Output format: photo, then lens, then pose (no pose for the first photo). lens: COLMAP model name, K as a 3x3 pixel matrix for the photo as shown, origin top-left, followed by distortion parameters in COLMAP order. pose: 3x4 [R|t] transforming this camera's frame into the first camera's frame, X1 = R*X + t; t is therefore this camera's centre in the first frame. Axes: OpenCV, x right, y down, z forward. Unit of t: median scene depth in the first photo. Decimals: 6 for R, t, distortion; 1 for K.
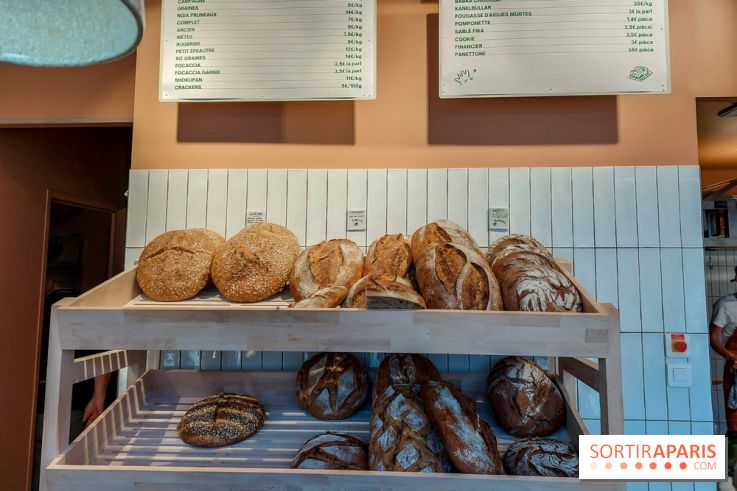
lens RADIAL K [[534.6, 0, 383.2], [0, 534.6, 220.6], [0, 0, 1]] dist [0.104286, -0.121492]
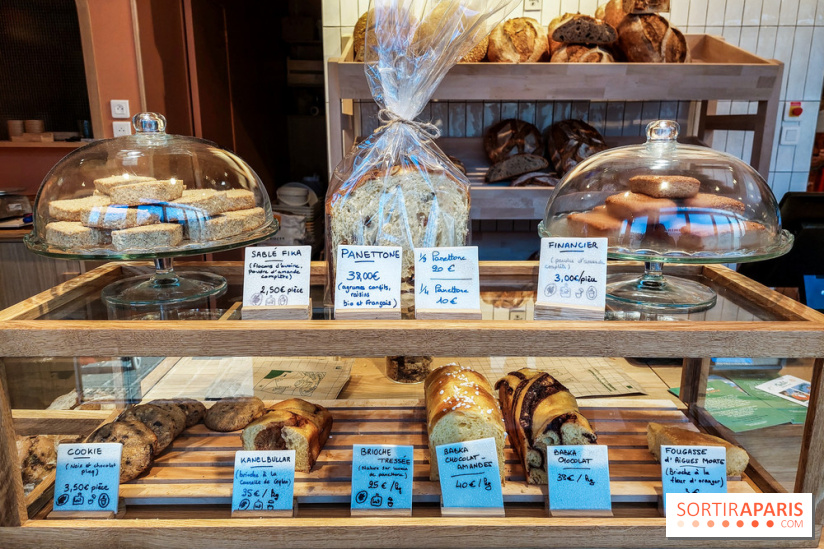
lens RADIAL K [[597.7, 0, 428.4], [0, 597.7, 246.6], [0, 0, 1]] dist [0.104286, -0.121492]
pose [[0.996620, -0.017394, 0.080287, -0.428938], [-0.007686, 0.953296, 0.301939, 0.122863], [-0.081789, -0.301536, 0.949940, -0.352597]]
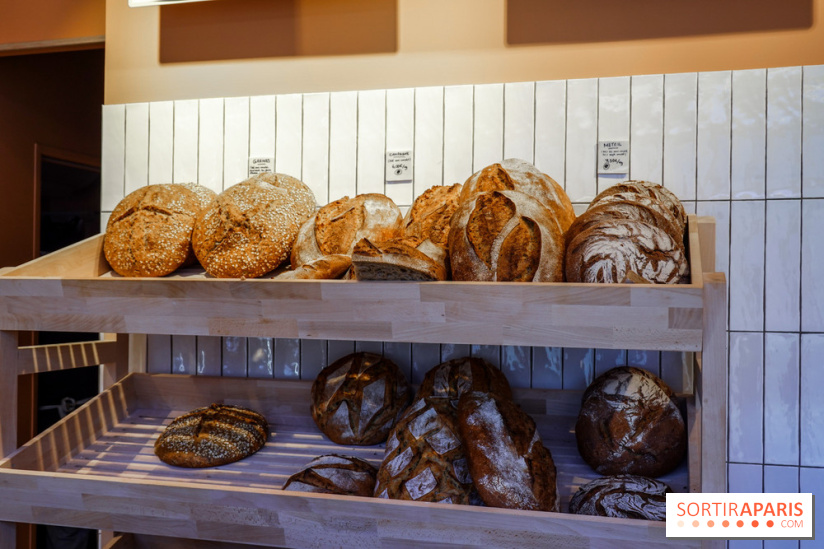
lens RADIAL K [[879.6, 0, 412.0], [0, 879.6, 274.5], [0, 0, 1]] dist [0.019592, -0.008282]
pose [[0.974994, 0.001502, -0.222227, 0.245470], [0.017096, 0.996507, 0.081742, 0.052068], [0.221574, -0.083497, 0.971562, -0.095158]]
